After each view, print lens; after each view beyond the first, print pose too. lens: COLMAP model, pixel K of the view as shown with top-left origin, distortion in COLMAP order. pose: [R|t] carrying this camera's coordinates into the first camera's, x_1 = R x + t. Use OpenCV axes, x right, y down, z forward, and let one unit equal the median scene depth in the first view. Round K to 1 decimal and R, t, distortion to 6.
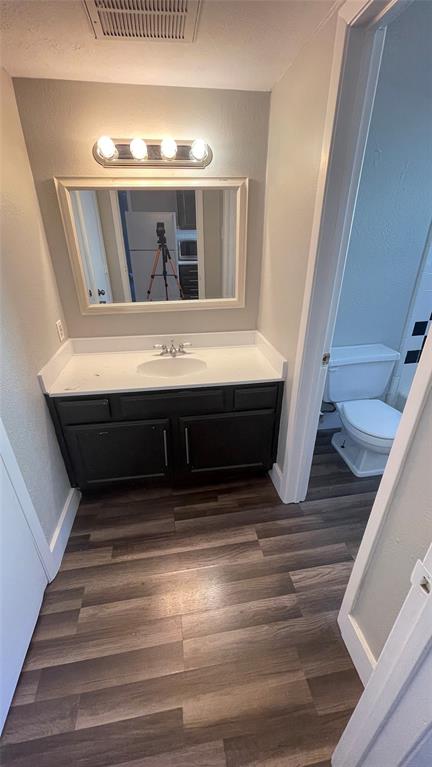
lens RADIAL K [[310.5, 0, 214.1], [0, 310.5, 382.1], [0, 0, 1]] dist [-0.001061, 0.000305]
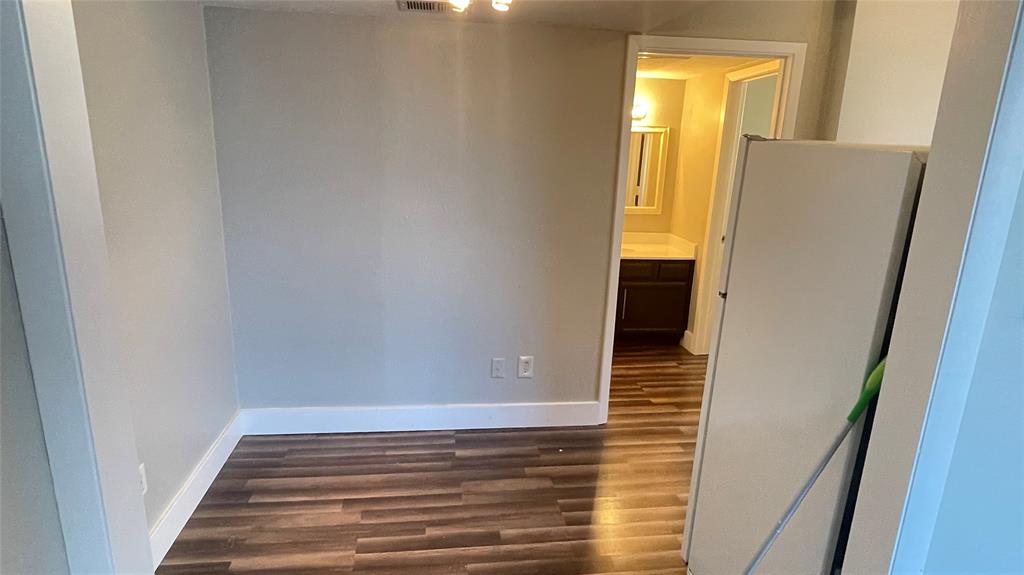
lens RADIAL K [[601.1, 0, 507.7], [0, 601.1, 294.9], [0, 0, 1]] dist [0.001299, -0.000372]
pose [[0.998523, 0.050300, -0.020550, -0.550032], [-0.053393, 0.978478, -0.199325, 0.725381], [0.010081, 0.200127, 0.979718, -1.627023]]
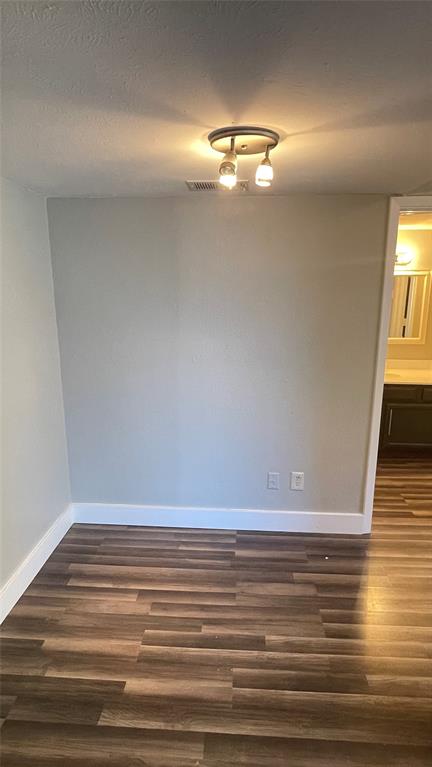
lens RADIAL K [[456.1, 0, 215.1], [0, 456.1, 378.2], [0, 0, 1]] dist [0.002057, -0.000277]
pose [[0.975423, 0.058662, -0.212388, -0.485953], [-0.106664, 0.969152, -0.222188, 0.611962], [0.192802, 0.239381, 0.951590, -1.488122]]
